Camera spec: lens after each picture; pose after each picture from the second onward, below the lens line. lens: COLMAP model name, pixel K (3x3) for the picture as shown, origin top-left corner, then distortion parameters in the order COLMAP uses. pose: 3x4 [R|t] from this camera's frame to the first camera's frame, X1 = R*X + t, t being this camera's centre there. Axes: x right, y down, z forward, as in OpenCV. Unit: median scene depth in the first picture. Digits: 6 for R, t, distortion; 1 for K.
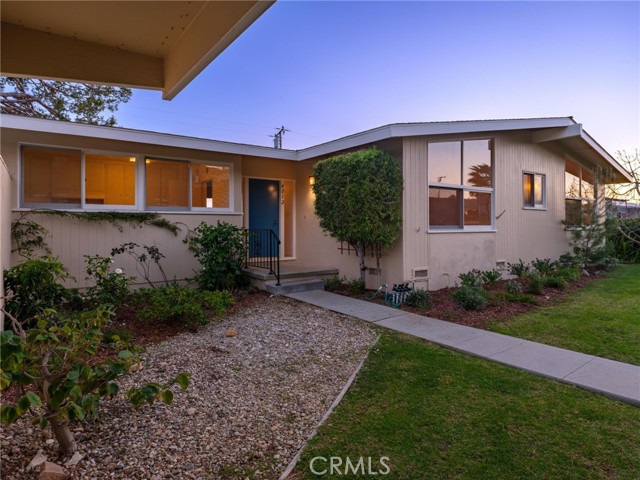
lens RADIAL K [[387.8, 0, 327.0], [0, 387.8, 224.8], [0, 0, 1]] dist [0.002648, 0.000179]
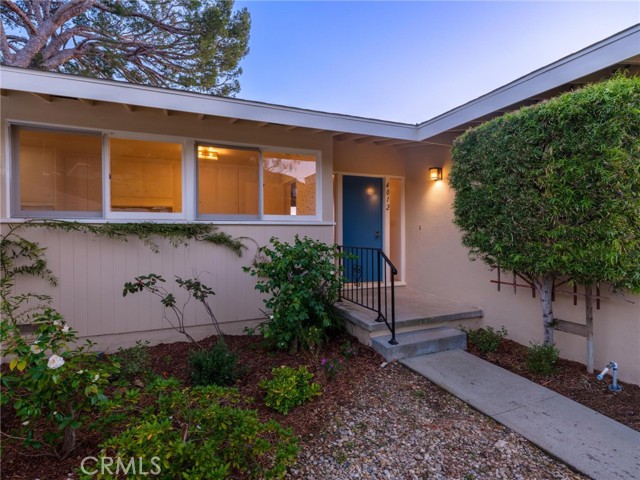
lens RADIAL K [[318.4, 0, 320.3], [0, 318.4, 236.2], [0, 0, 1]] dist [-0.001209, 0.000122]
pose [[0.967612, 0.002937, -0.252426, -0.110725], [0.000798, 0.999892, 0.014690, -0.016517], [0.252442, -0.014416, 0.967505, 0.498001]]
